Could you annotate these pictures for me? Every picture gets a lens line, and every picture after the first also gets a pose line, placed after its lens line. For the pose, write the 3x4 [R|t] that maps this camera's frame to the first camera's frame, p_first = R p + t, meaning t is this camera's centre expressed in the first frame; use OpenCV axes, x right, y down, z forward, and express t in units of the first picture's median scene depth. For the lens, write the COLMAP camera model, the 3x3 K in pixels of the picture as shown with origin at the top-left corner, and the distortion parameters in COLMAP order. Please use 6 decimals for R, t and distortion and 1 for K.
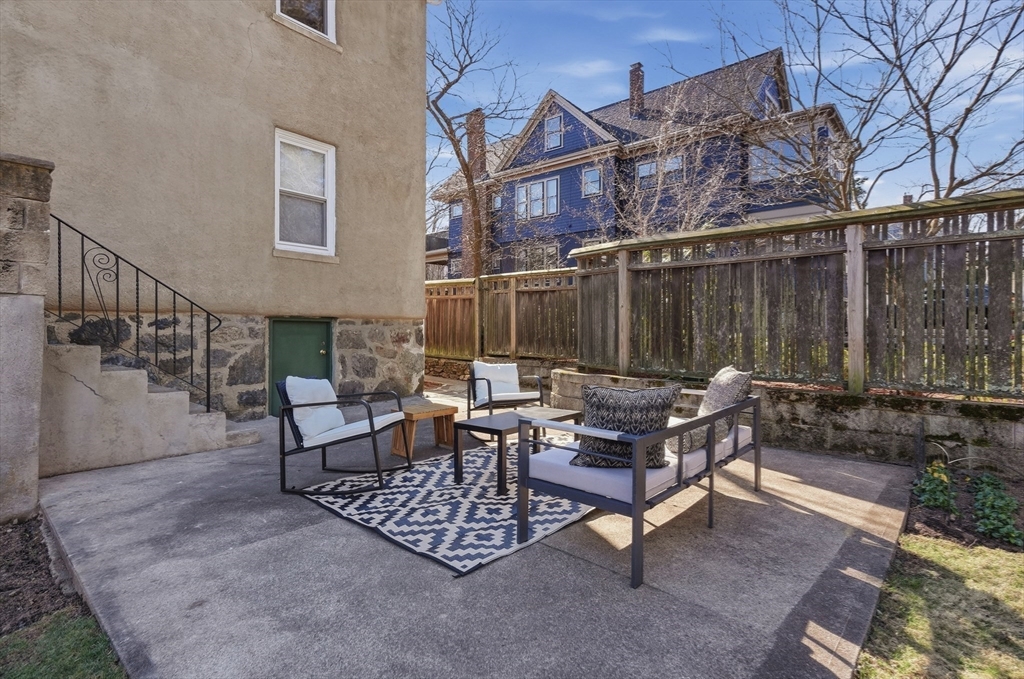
lens RADIAL K [[499.6, 0, 515.0], [0, 499.6, 332.7], [0, 0, 1]] dist [-0.001894, 0.013959]
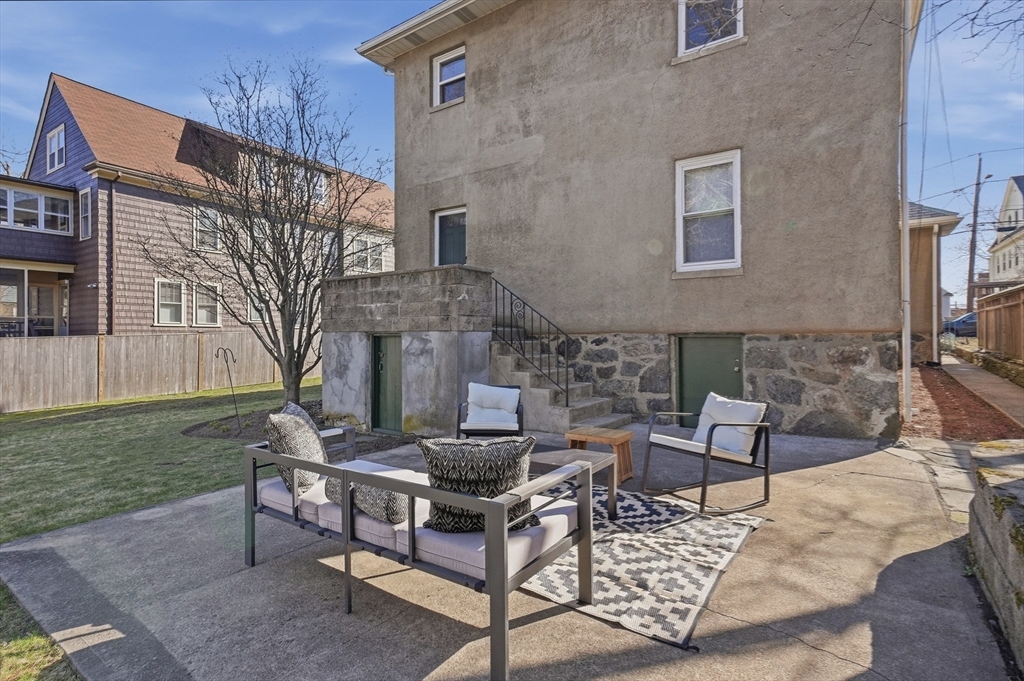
lens RADIAL K [[491.5, 0, 520.4], [0, 491.5, 337.3], [0, 0, 1]] dist [0.024565, 0.000429]
pose [[0.121547, -0.004770, -0.992574, 0.513996], [-0.000274, 0.999988, -0.004839, -0.019046], [0.992586, 0.000860, 0.121544, 0.496677]]
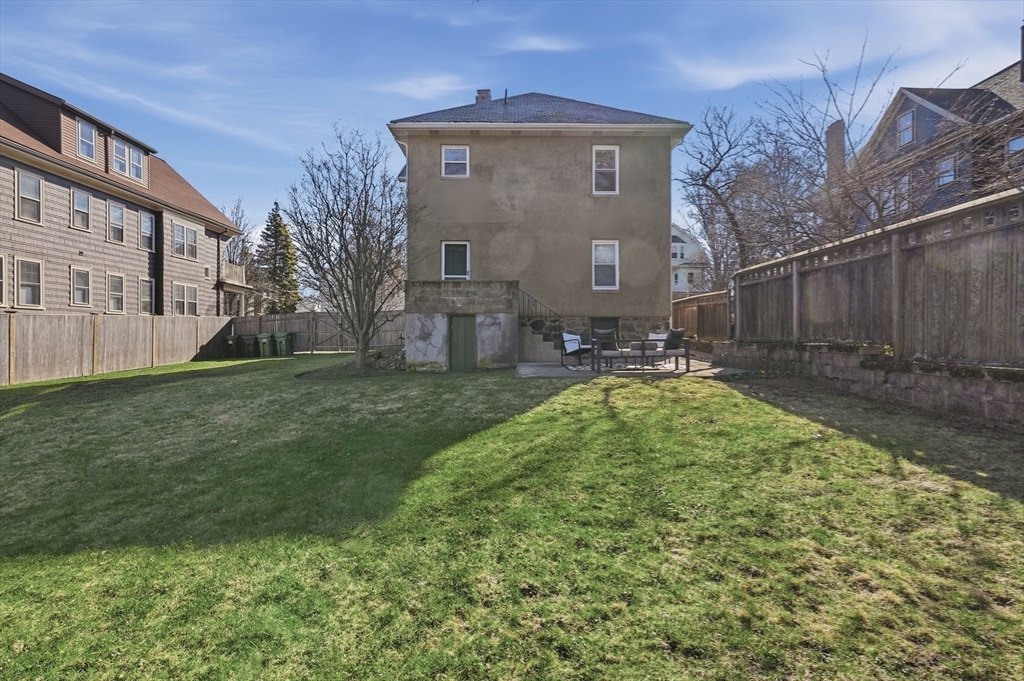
lens RADIAL K [[491.5, 0, 520.4], [0, 491.5, 337.3], [0, 0, 1]] dist [0.024565, 0.000429]
pose [[0.665273, -0.004823, -0.746584, 1.003107], [0.002444, 0.999988, -0.004283, 0.068048], [0.746596, 0.001025, 0.665277, -0.796861]]
